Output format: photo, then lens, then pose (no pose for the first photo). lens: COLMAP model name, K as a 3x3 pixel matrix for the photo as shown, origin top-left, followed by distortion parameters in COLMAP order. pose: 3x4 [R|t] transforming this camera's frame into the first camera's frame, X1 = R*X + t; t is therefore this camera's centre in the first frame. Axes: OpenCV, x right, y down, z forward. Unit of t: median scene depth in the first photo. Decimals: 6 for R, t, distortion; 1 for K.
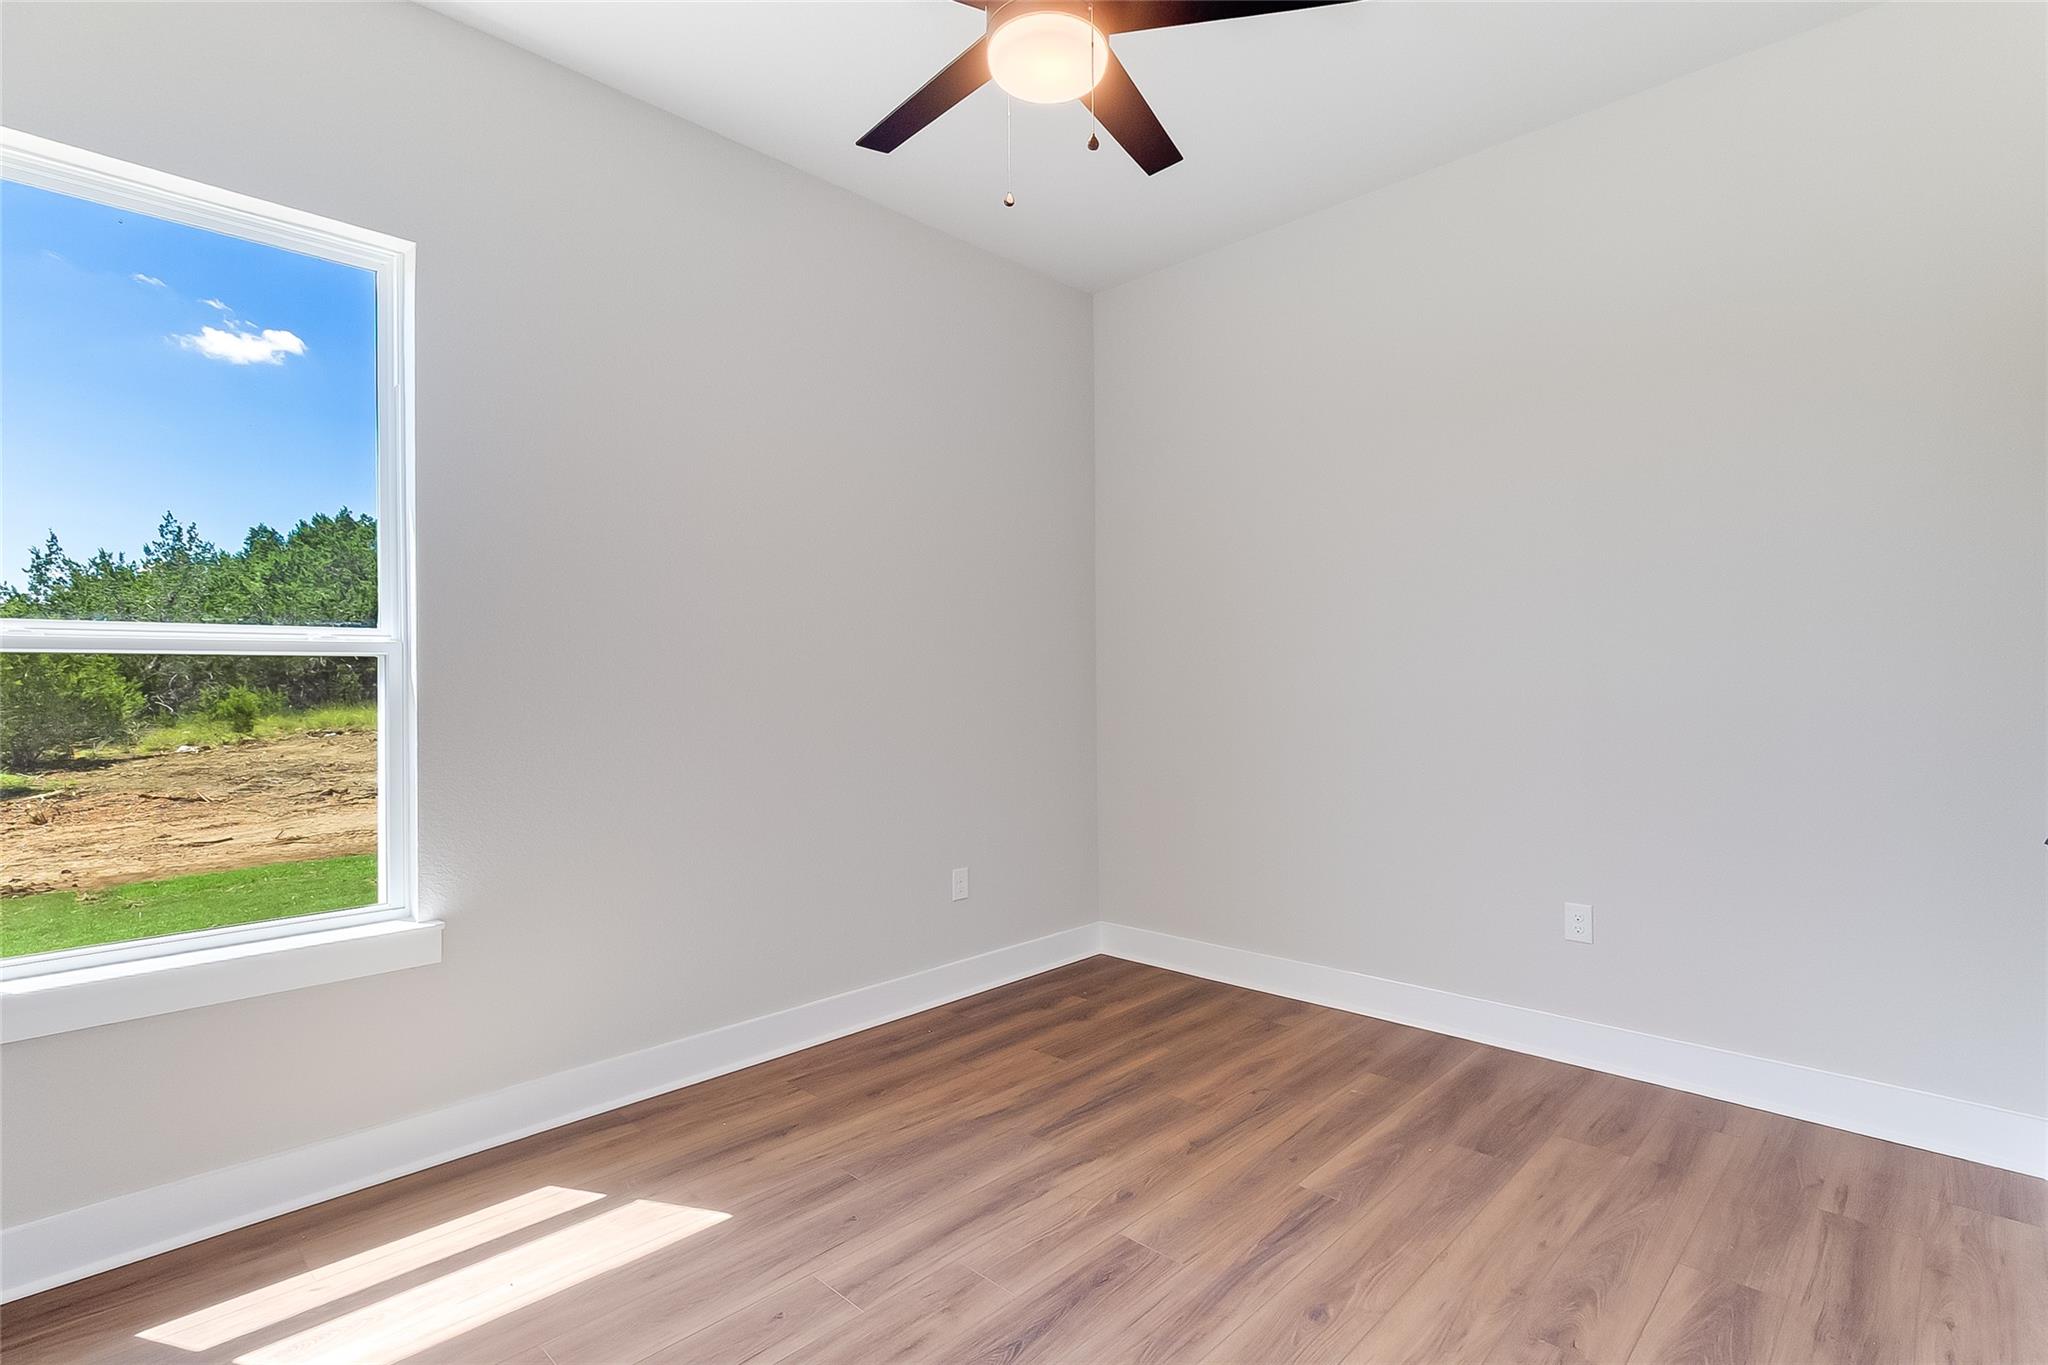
lens RADIAL K [[961.5, 0, 1027.7], [0, 961.5, 687.9], [0, 0, 1]] dist [0.003373, 0.000612]
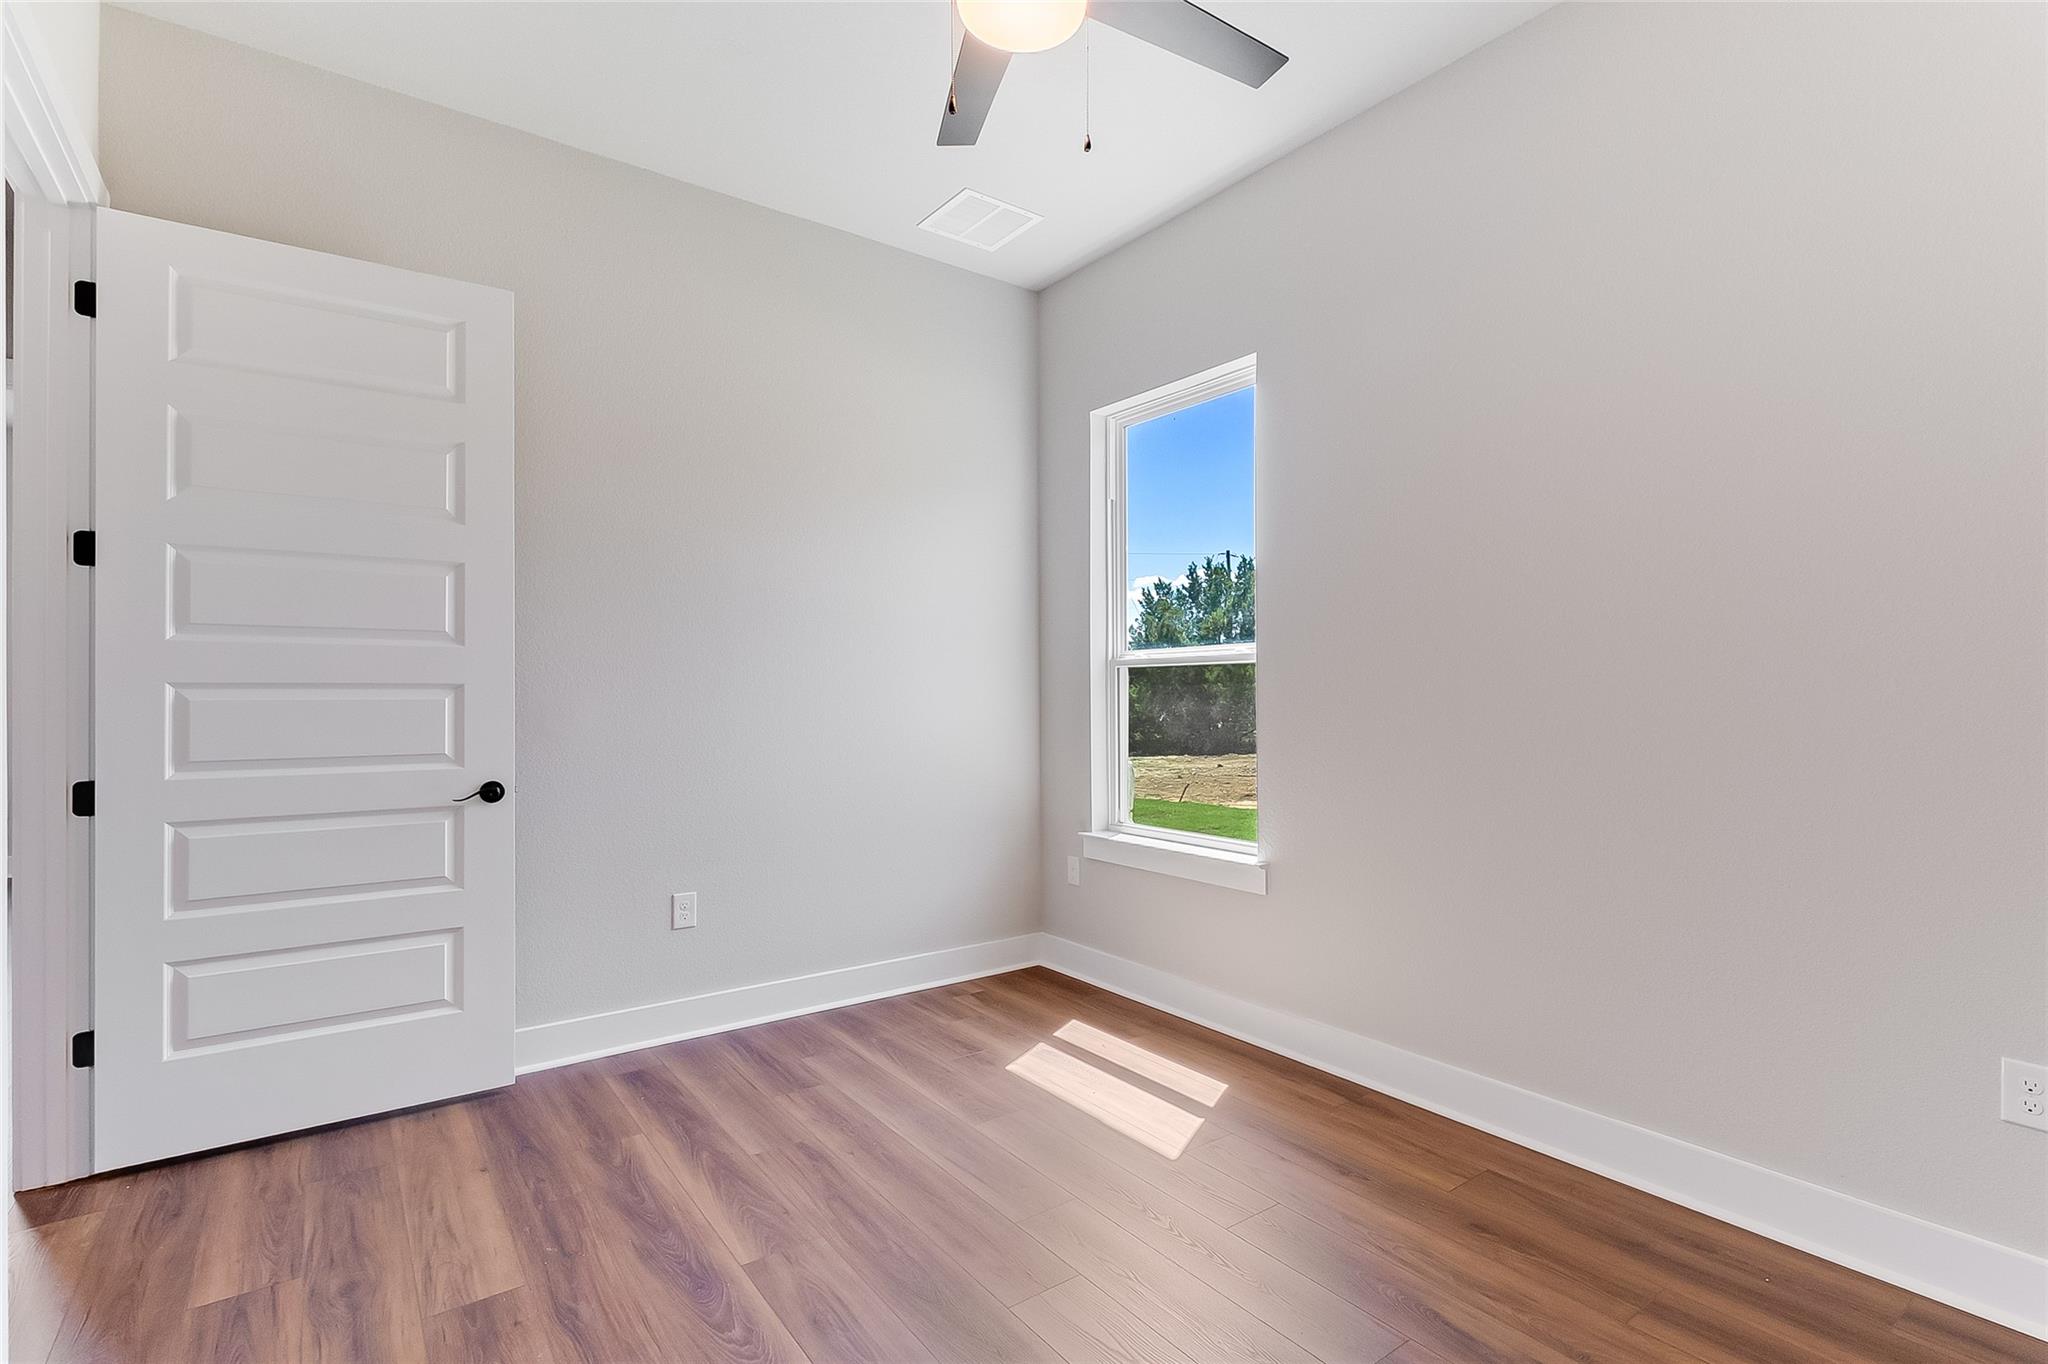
lens RADIAL K [[961.5, 0, 1027.7], [0, 961.5, 687.4], [0, 0, 1]] dist [0.003373, 0.000612]
pose [[-0.153426, 0.007898, -0.988129, 0.726377], [0.006523, 0.999954, 0.006979, -0.006771], [0.988139, -0.005375, -0.153471, 0.888521]]
